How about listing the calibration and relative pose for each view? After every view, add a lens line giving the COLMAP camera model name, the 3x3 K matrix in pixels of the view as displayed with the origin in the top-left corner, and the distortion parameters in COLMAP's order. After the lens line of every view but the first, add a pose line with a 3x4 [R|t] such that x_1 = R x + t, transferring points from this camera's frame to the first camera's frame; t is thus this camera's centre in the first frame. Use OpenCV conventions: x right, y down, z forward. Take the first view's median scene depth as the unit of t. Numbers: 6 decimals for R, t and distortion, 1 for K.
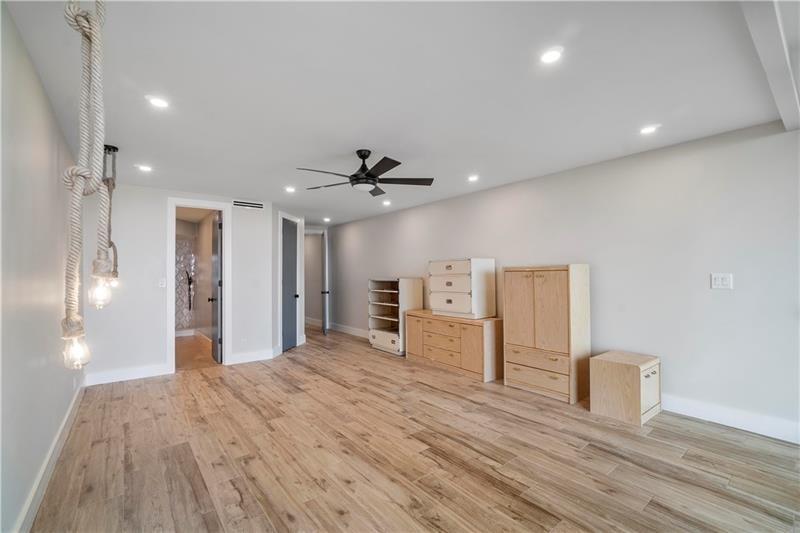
lens RADIAL K [[349.4, 0, 397.7], [0, 349.4, 270.7], [0, 0, 1]] dist [0.000143, 0.000979]
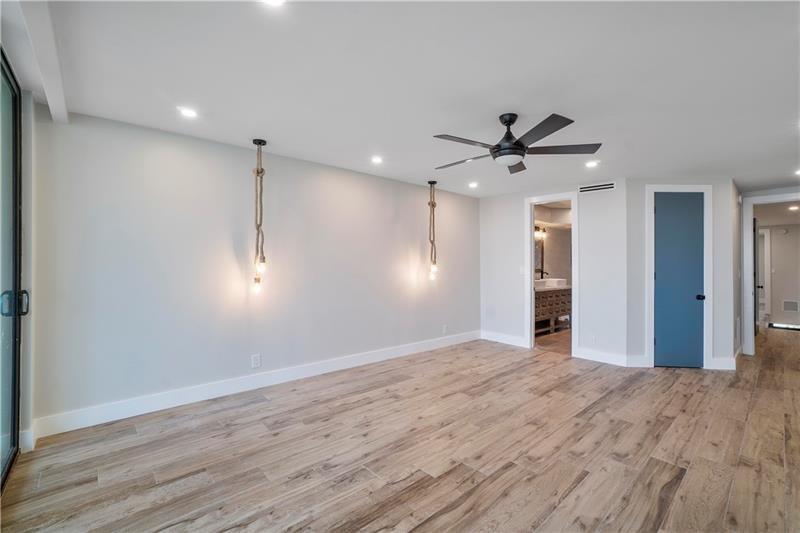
lens RADIAL K [[349.4, 0, 397.9], [0, 349.4, 263.8], [0, 0, 1]] dist [0.000143, 0.000979]
pose [[0.065414, 0.002085, -0.997856, 0.666918], [0.004505, 0.999987, 0.002385, 0.005800], [0.997848, -0.004651, 0.065403, 0.644896]]
